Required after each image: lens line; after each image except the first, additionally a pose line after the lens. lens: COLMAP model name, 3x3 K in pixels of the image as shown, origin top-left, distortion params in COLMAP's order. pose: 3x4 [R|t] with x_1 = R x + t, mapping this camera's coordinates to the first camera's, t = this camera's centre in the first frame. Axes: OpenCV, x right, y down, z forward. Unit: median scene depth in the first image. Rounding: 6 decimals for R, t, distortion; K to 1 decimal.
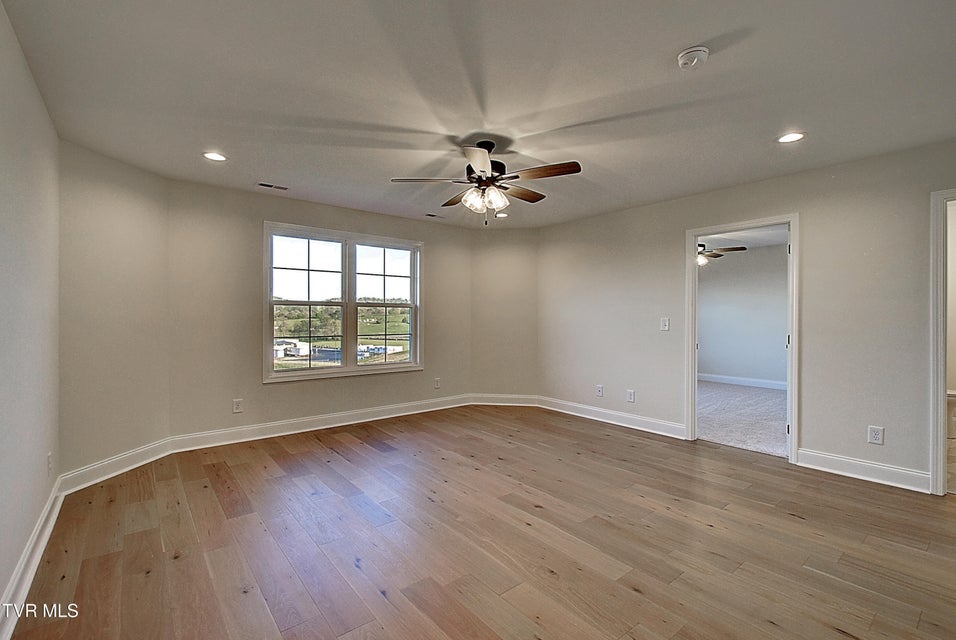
lens RADIAL K [[422.8, 0, 473.8], [0, 422.8, 320.7], [0, 0, 1]] dist [-0.001796, -0.000240]
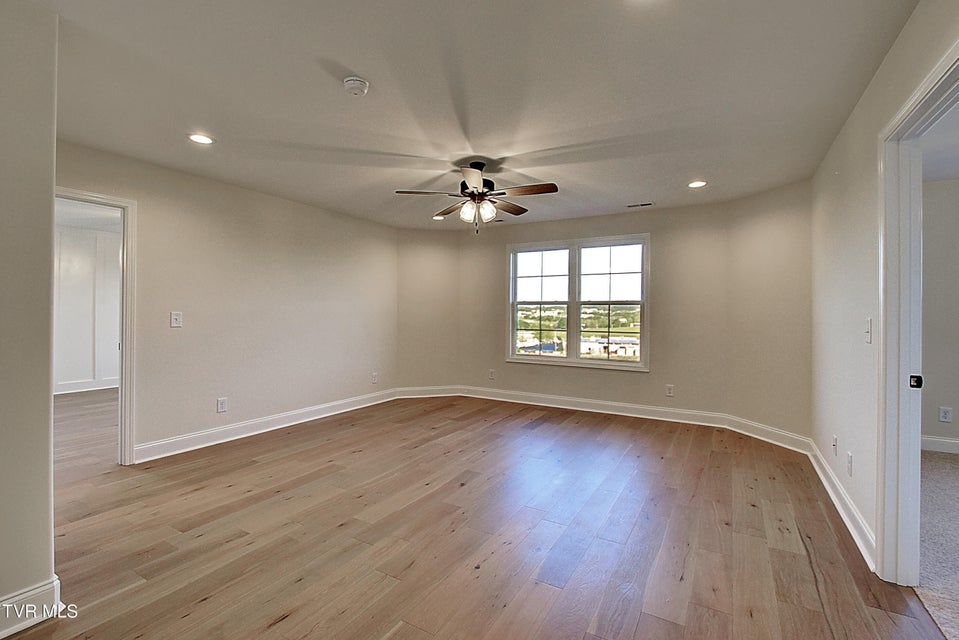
lens RADIAL K [[425.4, 0, 478.1], [0, 425.4, 316.3], [0, 0, 1]] dist [0.002152, -0.008073]
pose [[0.361056, 0.007455, -0.932514, 0.752964], [-0.014995, 0.999885, 0.002188, -0.001781], [0.932423, 0.013193, 0.361127, 0.394399]]
